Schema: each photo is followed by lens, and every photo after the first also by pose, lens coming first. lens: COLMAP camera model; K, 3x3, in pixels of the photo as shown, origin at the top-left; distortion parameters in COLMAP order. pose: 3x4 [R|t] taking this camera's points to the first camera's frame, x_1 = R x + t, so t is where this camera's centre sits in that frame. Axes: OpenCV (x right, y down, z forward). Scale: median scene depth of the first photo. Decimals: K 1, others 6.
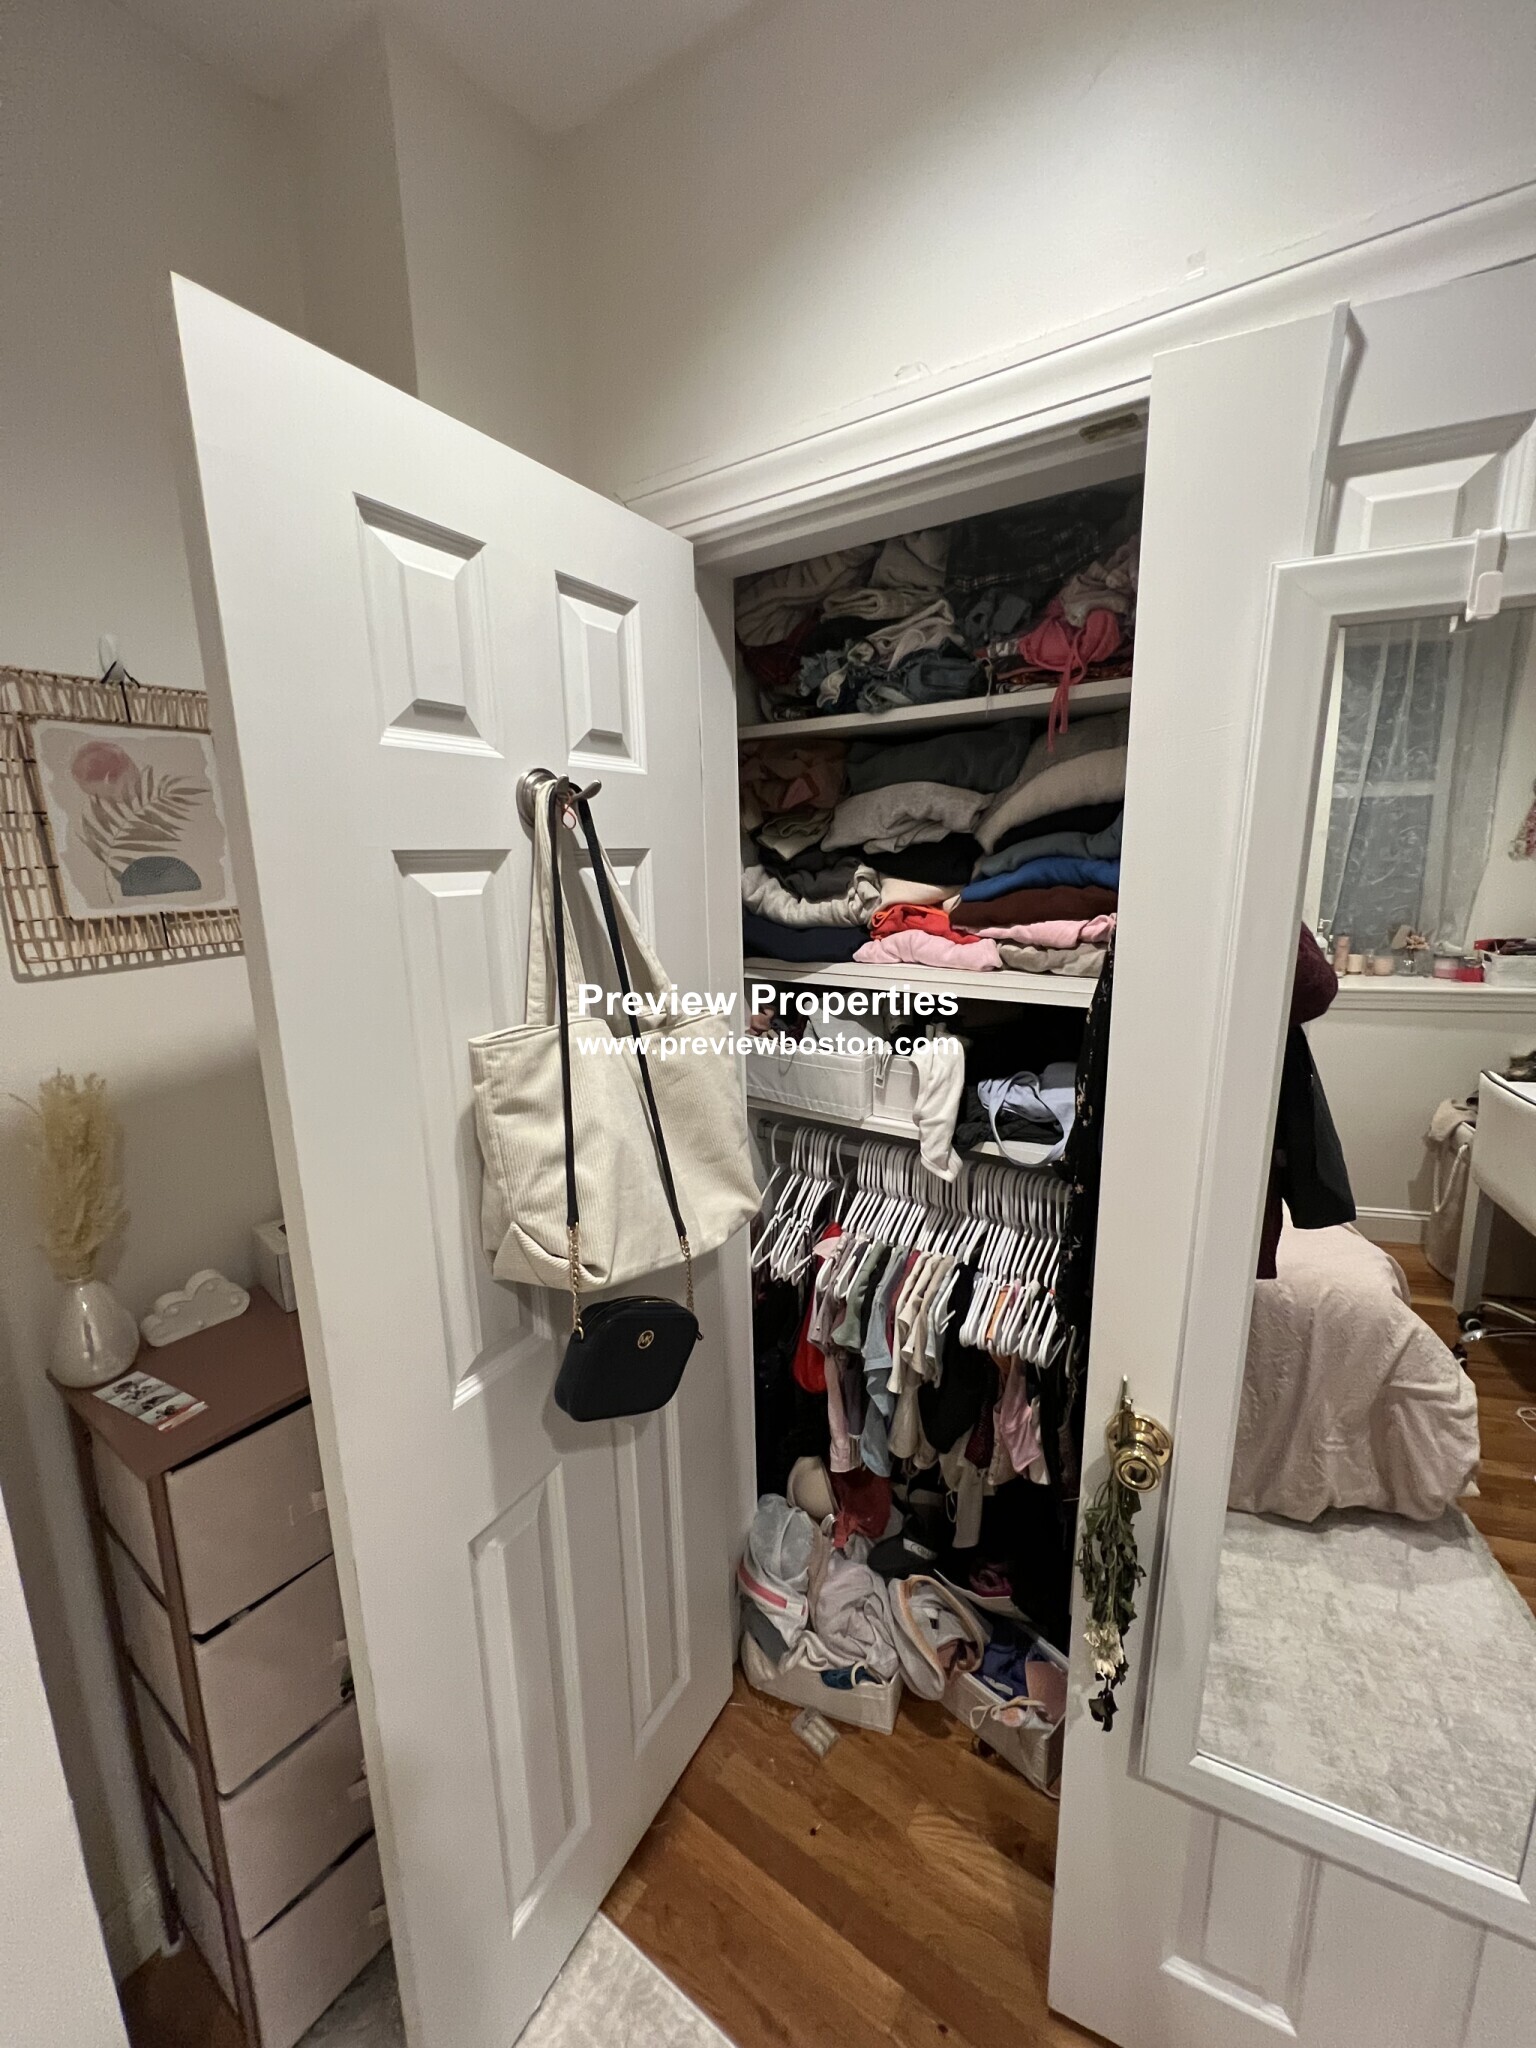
lens RADIAL K [[823.9, 0, 773.3], [0, 823.9, 1021.4], [0, 0, 1]] dist [0.002936, -0.000712]
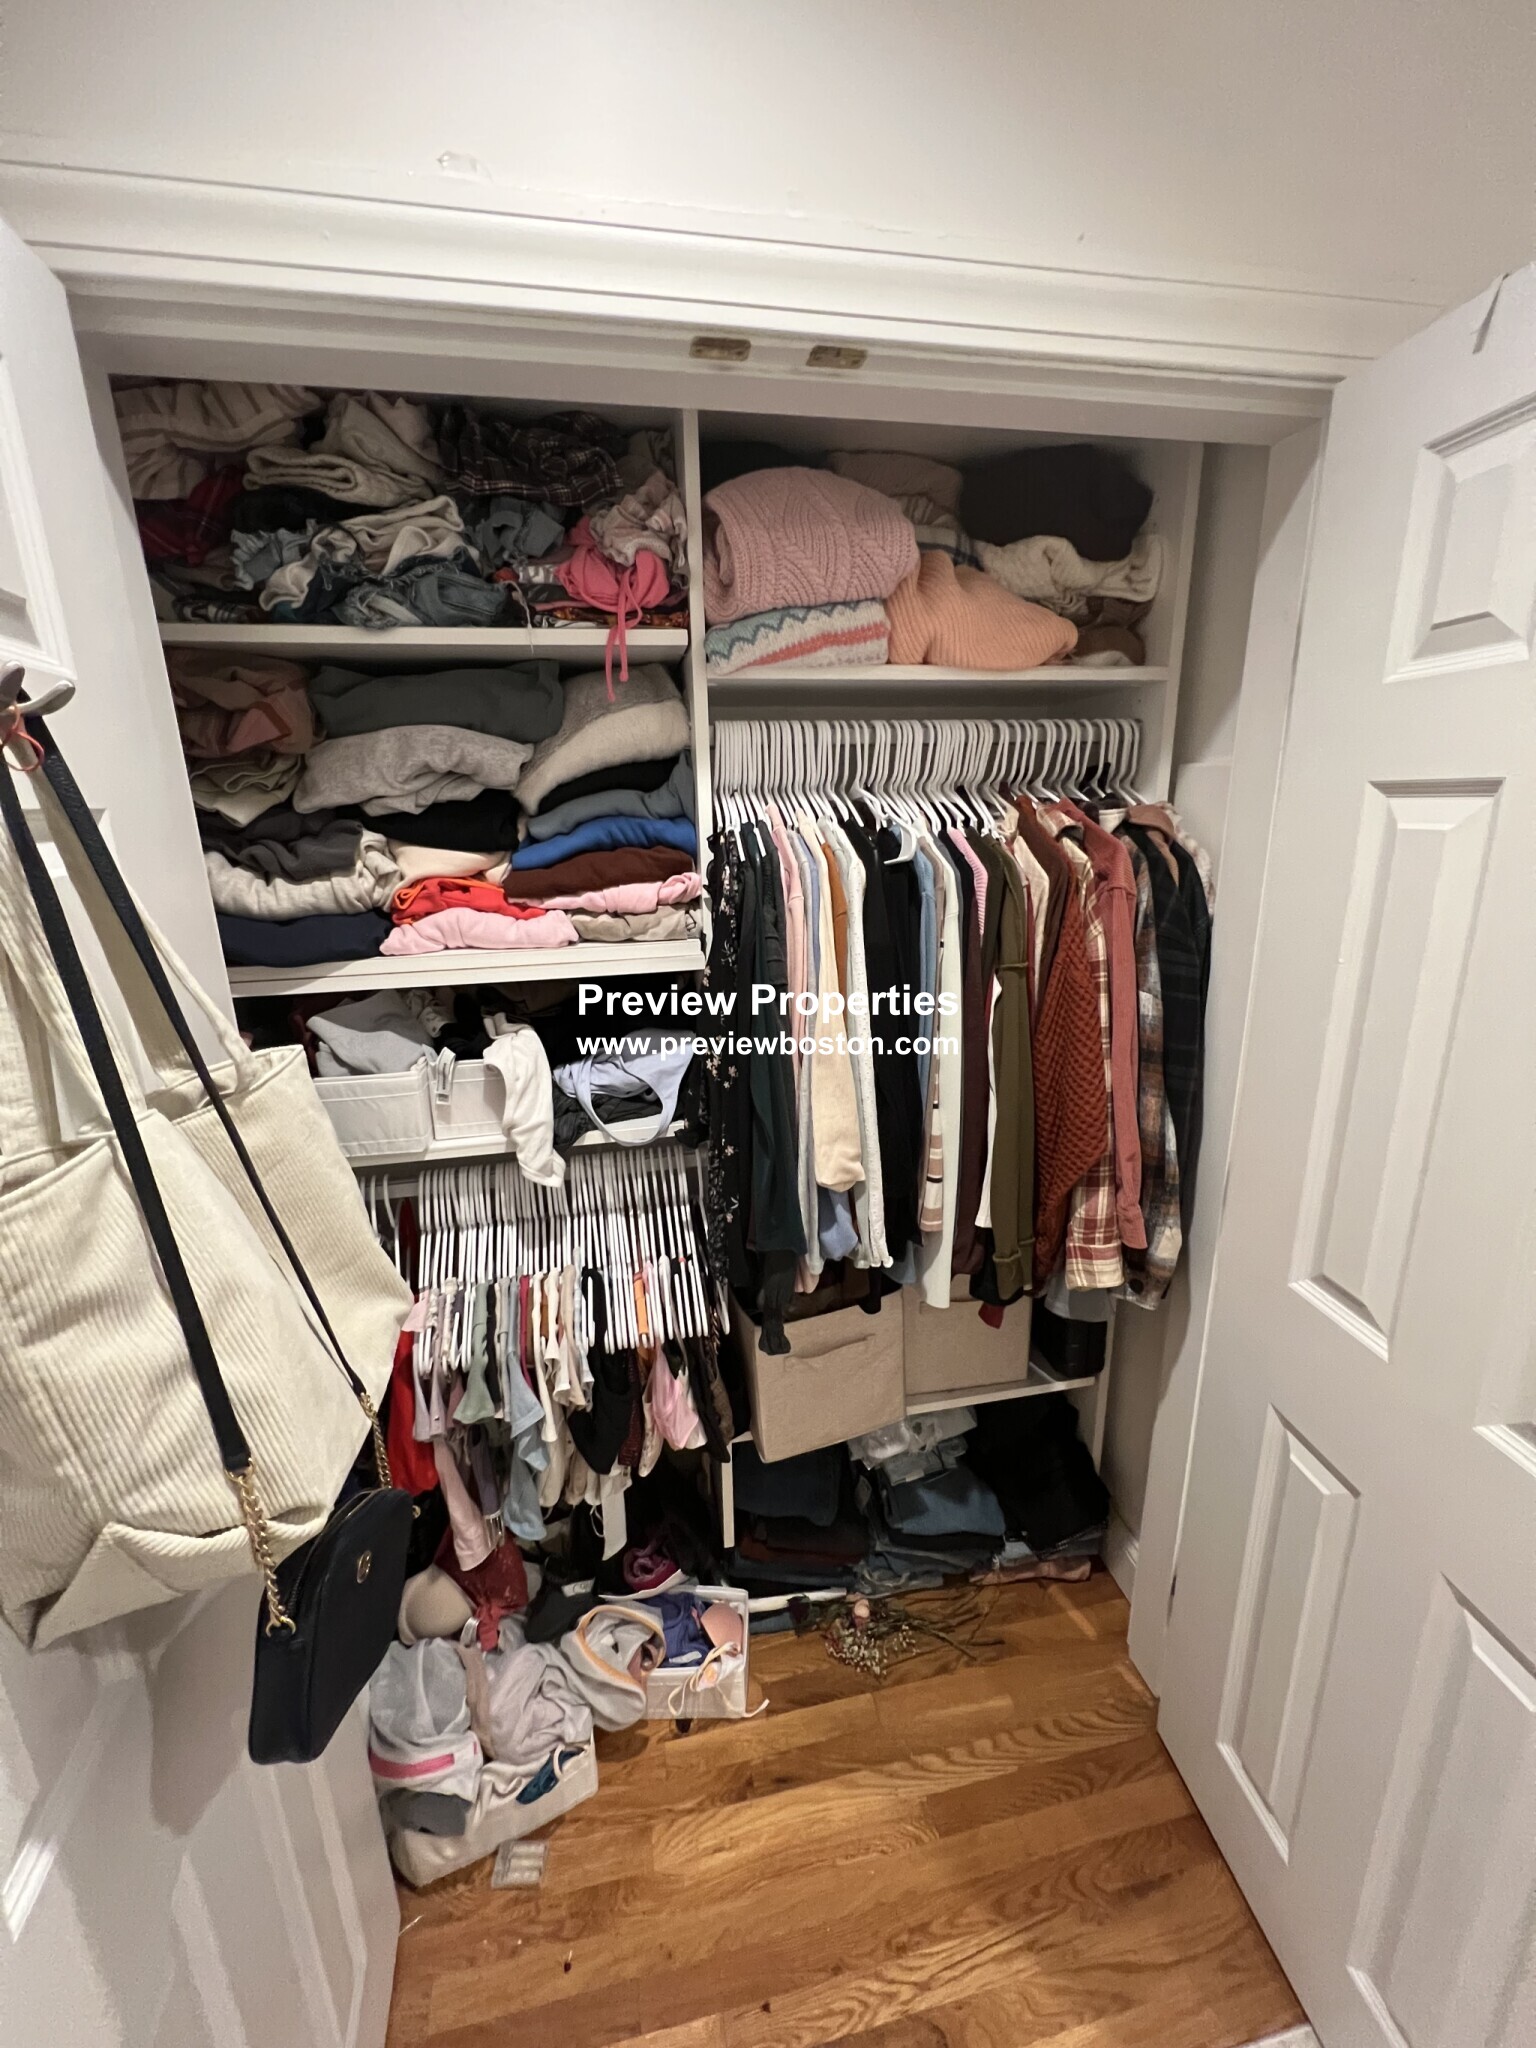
lens RADIAL K [[823.9, 0, 770.9], [0, 823.9, 1021.2], [0, 0, 1]] dist [0.002936, -0.000712]
pose [[0.696505, -0.184420, 0.693448, -0.210975], [0.153048, 0.982351, 0.107530, -0.042114], [-0.701040, 0.031236, 0.712438, 0.202478]]
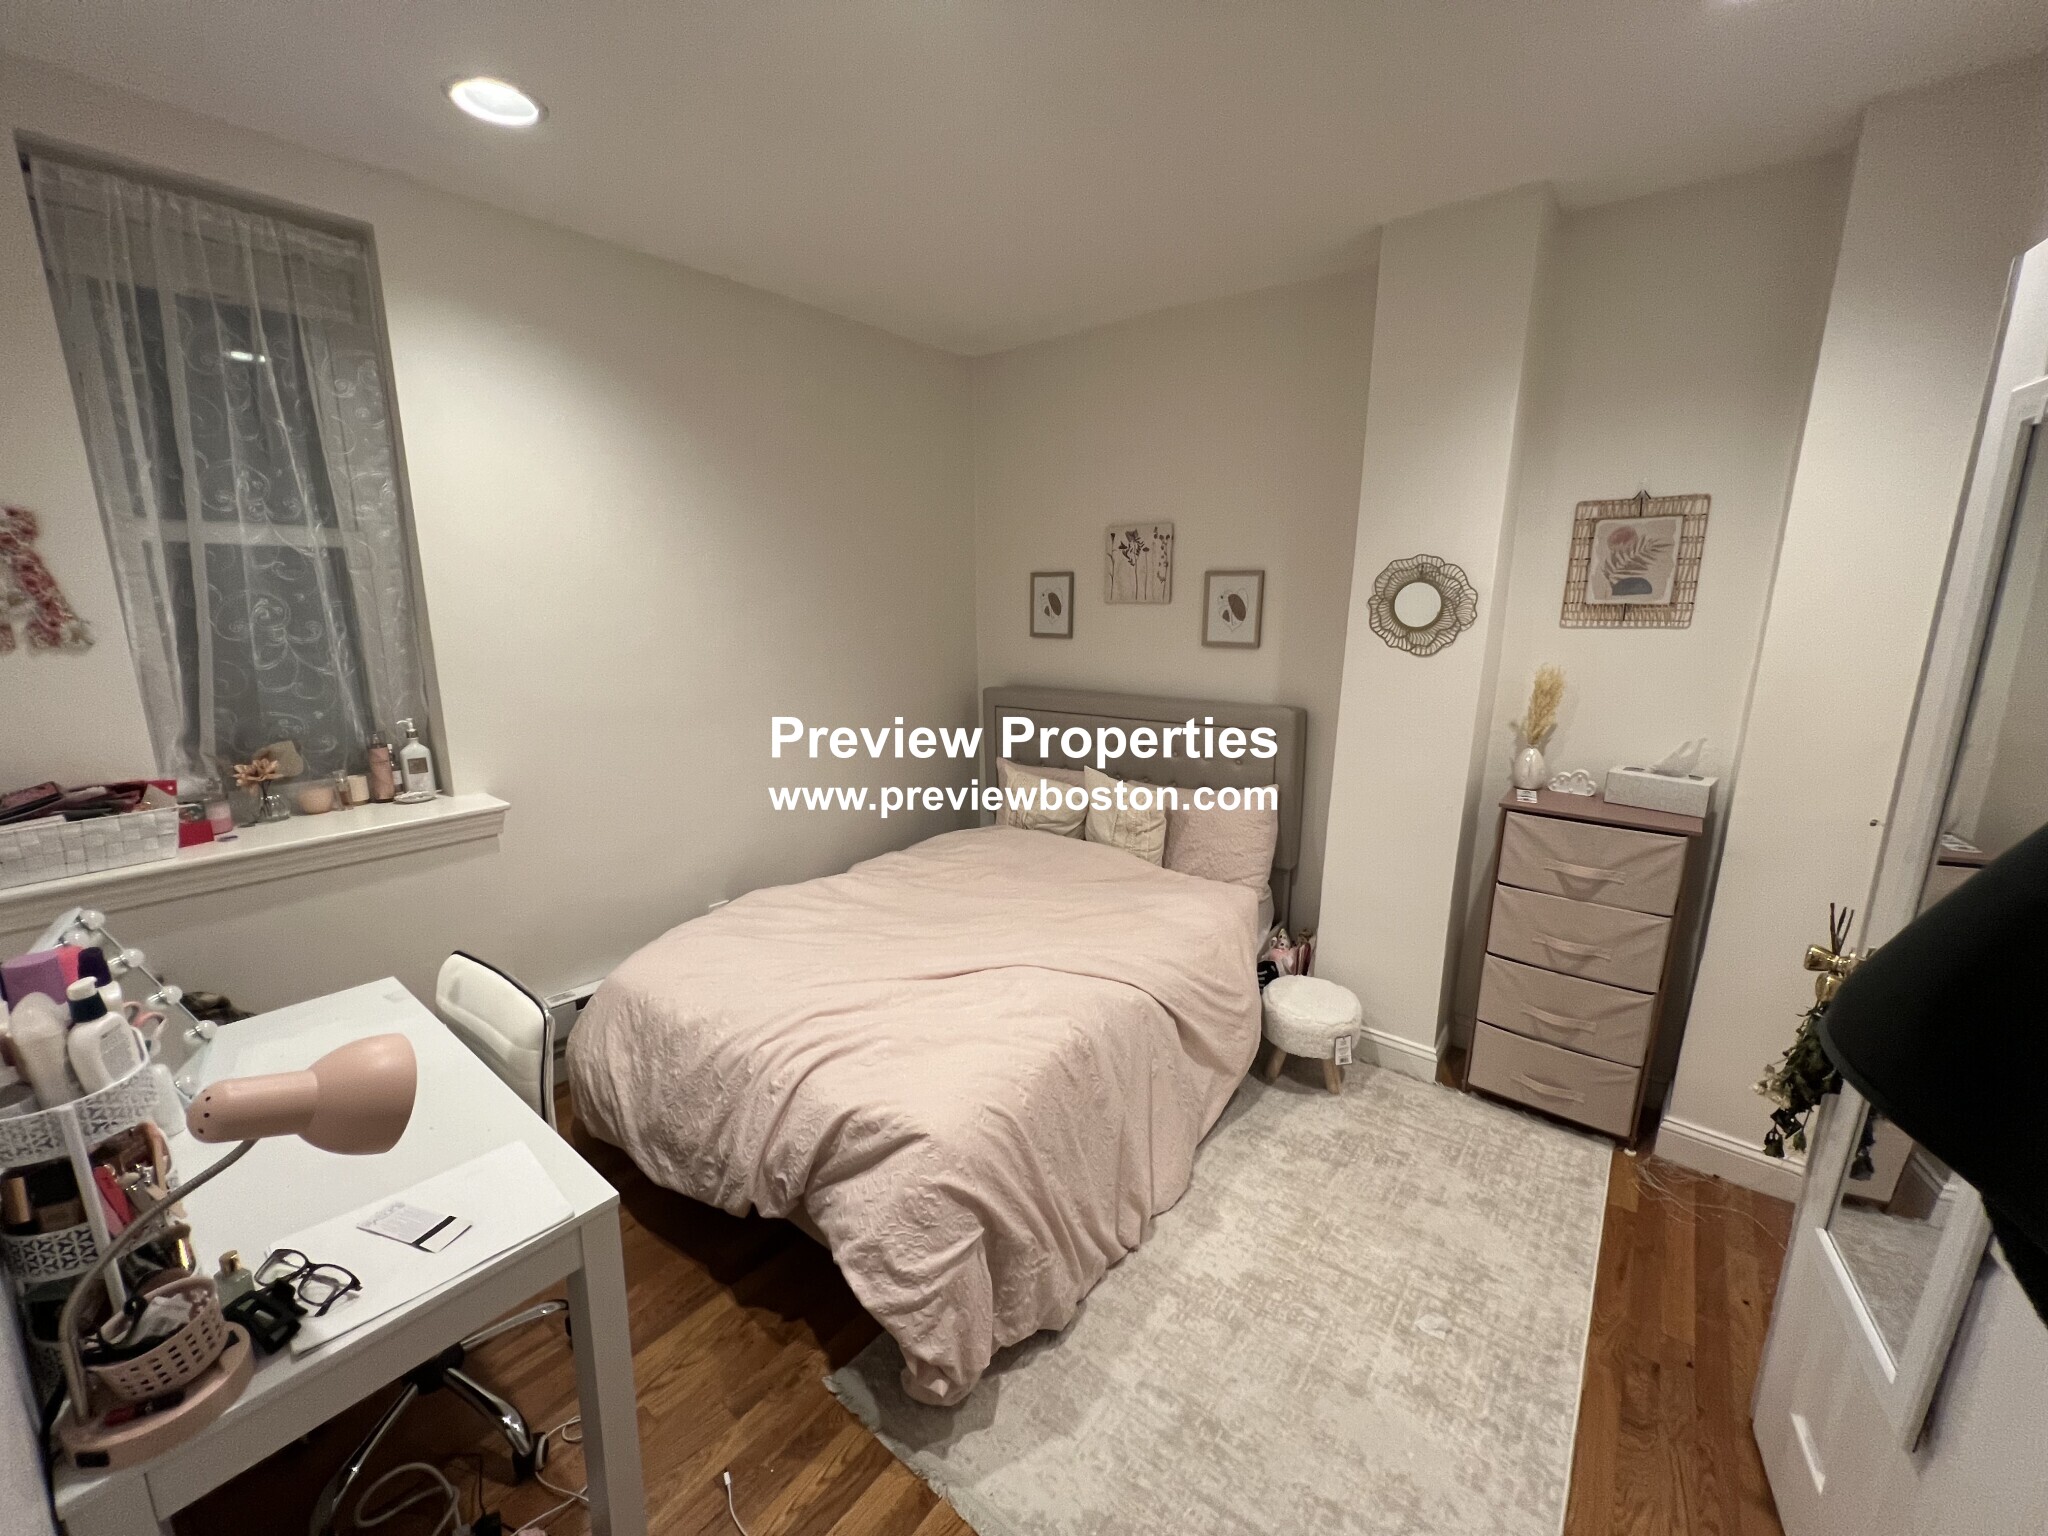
lens RADIAL K [[823.9, 0, 1028.2], [0, 823.9, 760.7], [0, 0, 1]] dist [0.002936, -0.000712]
pose [[-0.064966, 0.228106, -0.971466, 0.586634], [-0.207111, 0.949242, 0.236738, 0.027169], [0.976158, 0.216582, -0.014425, -0.154386]]
